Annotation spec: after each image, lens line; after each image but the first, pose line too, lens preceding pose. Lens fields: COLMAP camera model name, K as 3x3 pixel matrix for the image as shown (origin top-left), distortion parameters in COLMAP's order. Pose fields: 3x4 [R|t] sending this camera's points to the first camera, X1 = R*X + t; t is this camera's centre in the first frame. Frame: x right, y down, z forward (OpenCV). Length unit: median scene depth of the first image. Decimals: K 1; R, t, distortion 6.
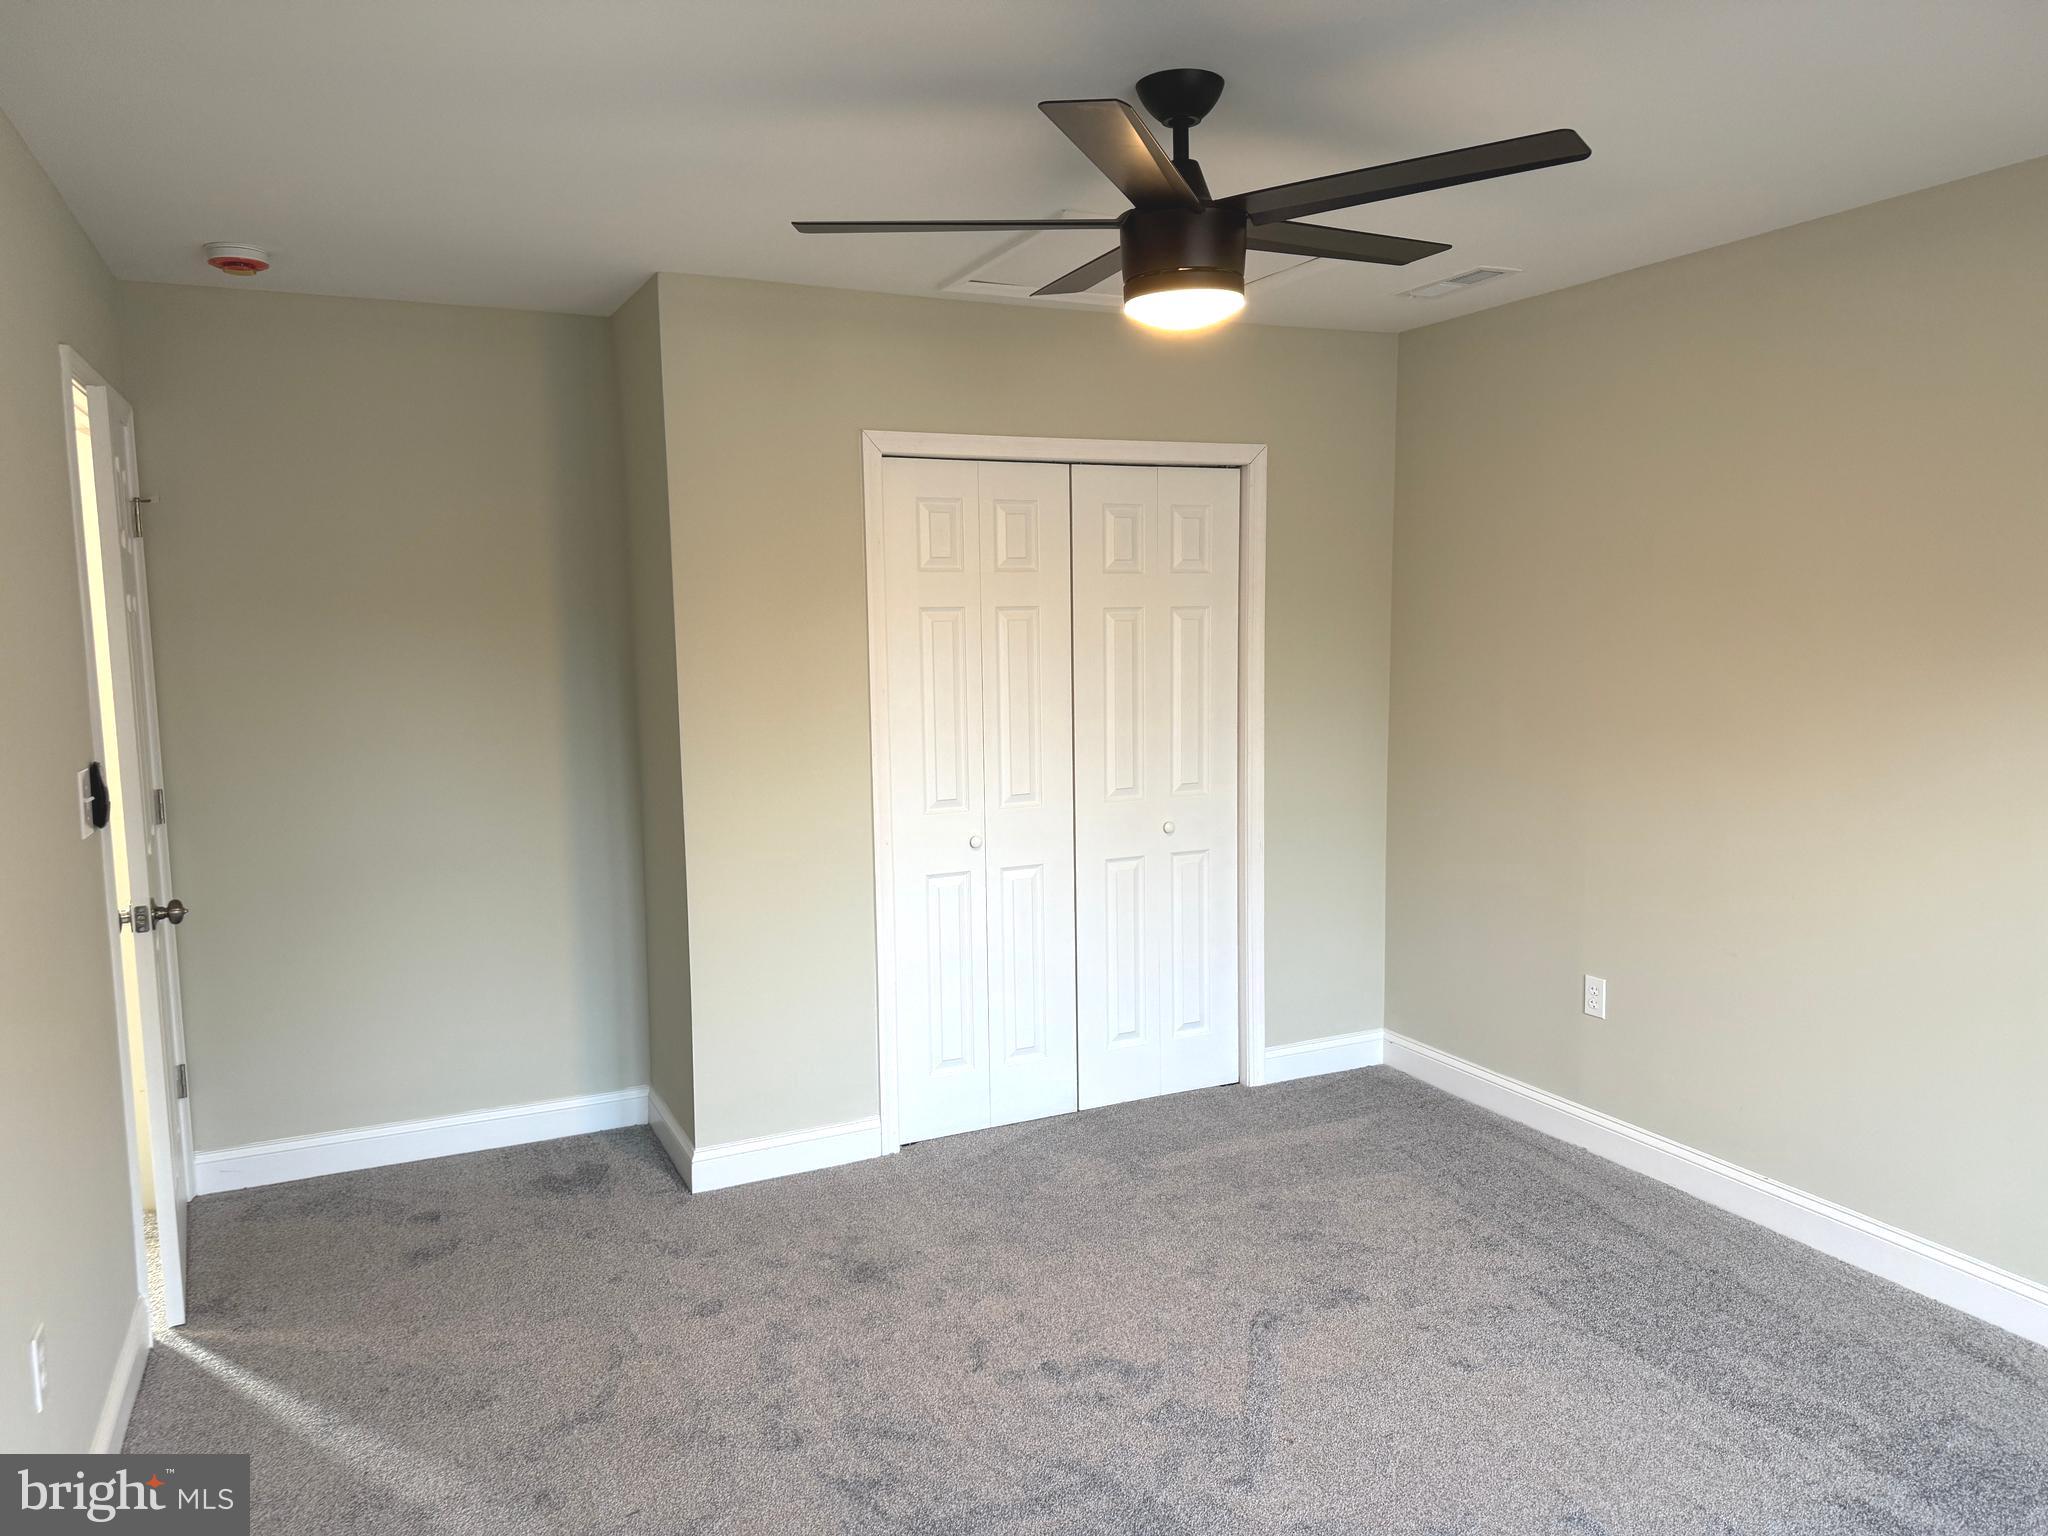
lens RADIAL K [[1441.1, 0, 1035.7], [0, 1441.1, 766.8], [0, 0, 1]] dist [0.098505, -0.140146]
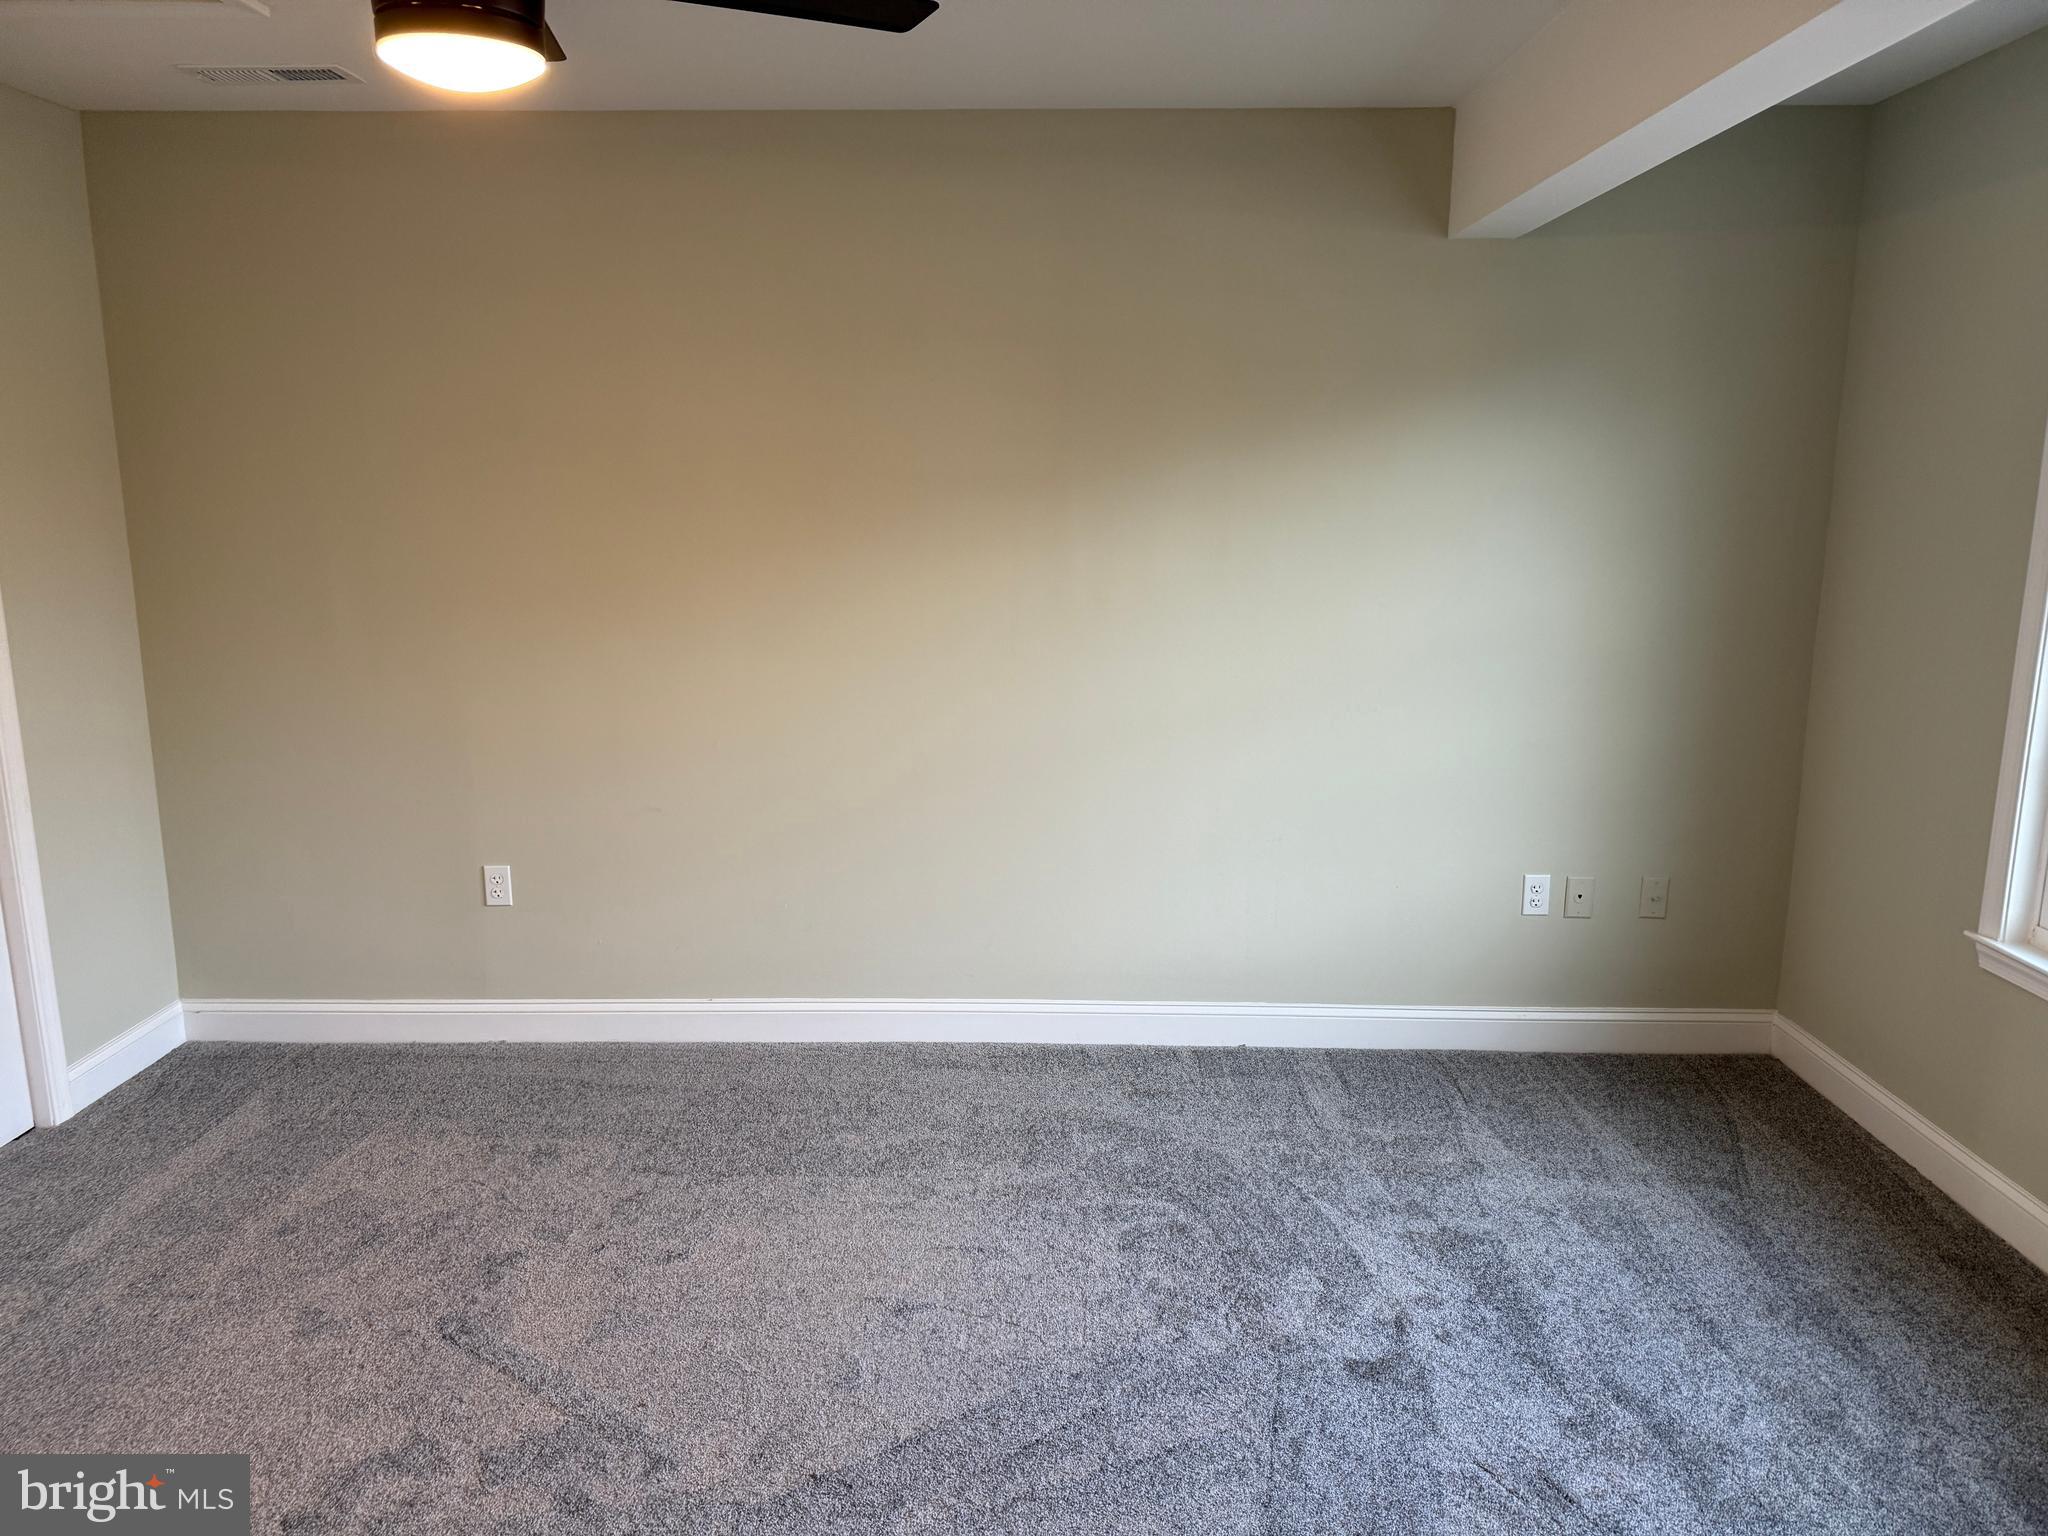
lens RADIAL K [[1457.5, 0, 1024.0], [0, 1457.5, 768.0], [0, 0, 1]] dist [0.001372, -0.022380]
pose [[0.423620, -0.155535, 0.892387, -0.318374], [0.084849, 0.987631, 0.131857, -0.016962], [-0.901857, 0.019860, 0.431577, 0.268882]]
